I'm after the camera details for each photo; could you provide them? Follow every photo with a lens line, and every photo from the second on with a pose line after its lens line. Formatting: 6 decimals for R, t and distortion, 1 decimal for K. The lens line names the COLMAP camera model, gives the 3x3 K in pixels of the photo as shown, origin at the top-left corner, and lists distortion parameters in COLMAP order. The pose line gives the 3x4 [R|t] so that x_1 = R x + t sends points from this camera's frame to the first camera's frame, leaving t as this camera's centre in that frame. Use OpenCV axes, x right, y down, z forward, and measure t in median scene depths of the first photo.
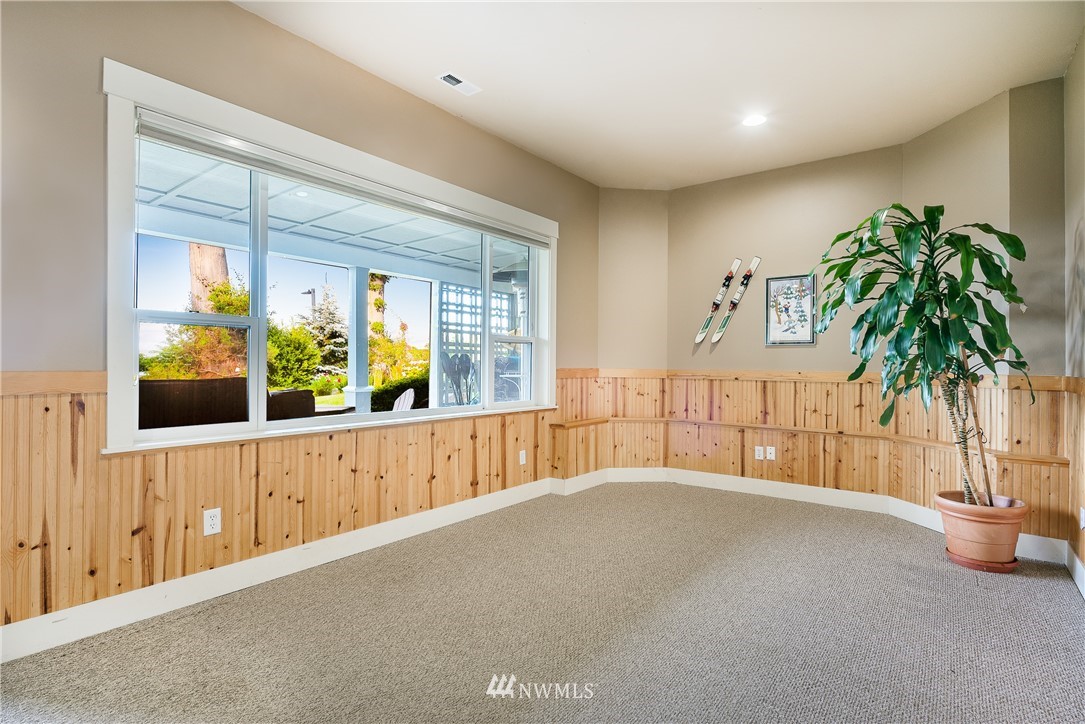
lens RADIAL K [[529.2, 0, 540.3], [0, 529.2, 361.3], [0, 0, 1]] dist [-0.000255, 0.000996]
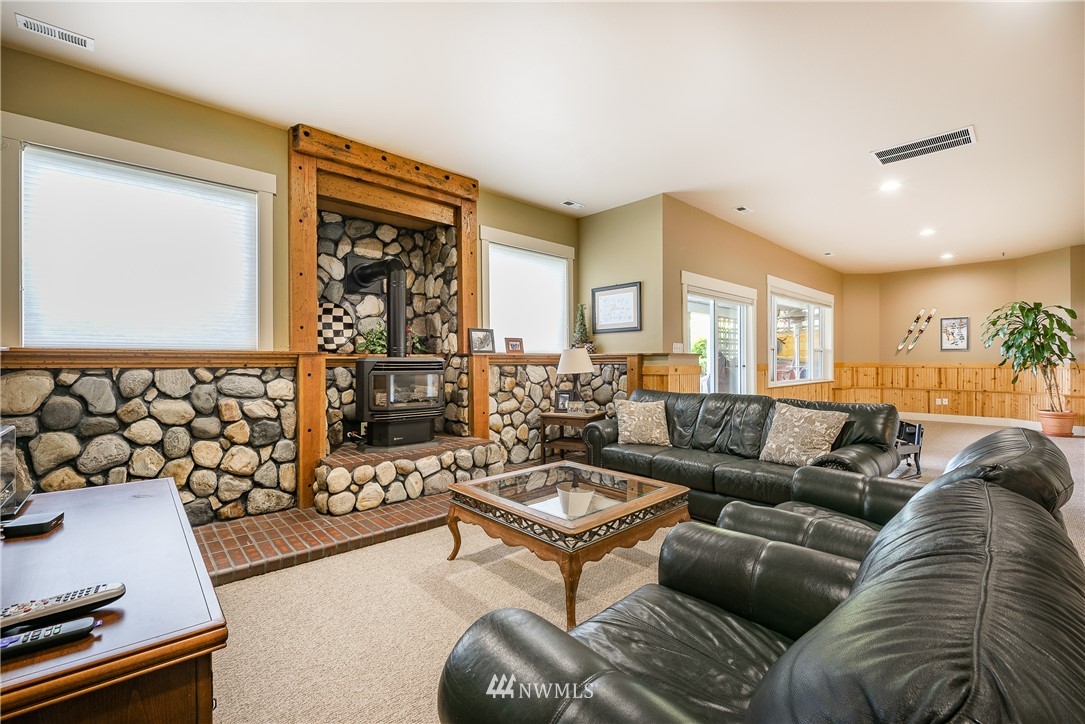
lens RADIAL K [[460.4, 0, 545.6], [0, 460.4, 365.0], [0, 0, 1]] dist [-0.002931, -0.000685]
pose [[0.988221, -0.010067, -0.152705, -1.257340], [0.012145, 0.999846, 0.012680, -0.024156], [0.152554, -0.014385, 0.988190, -1.545051]]
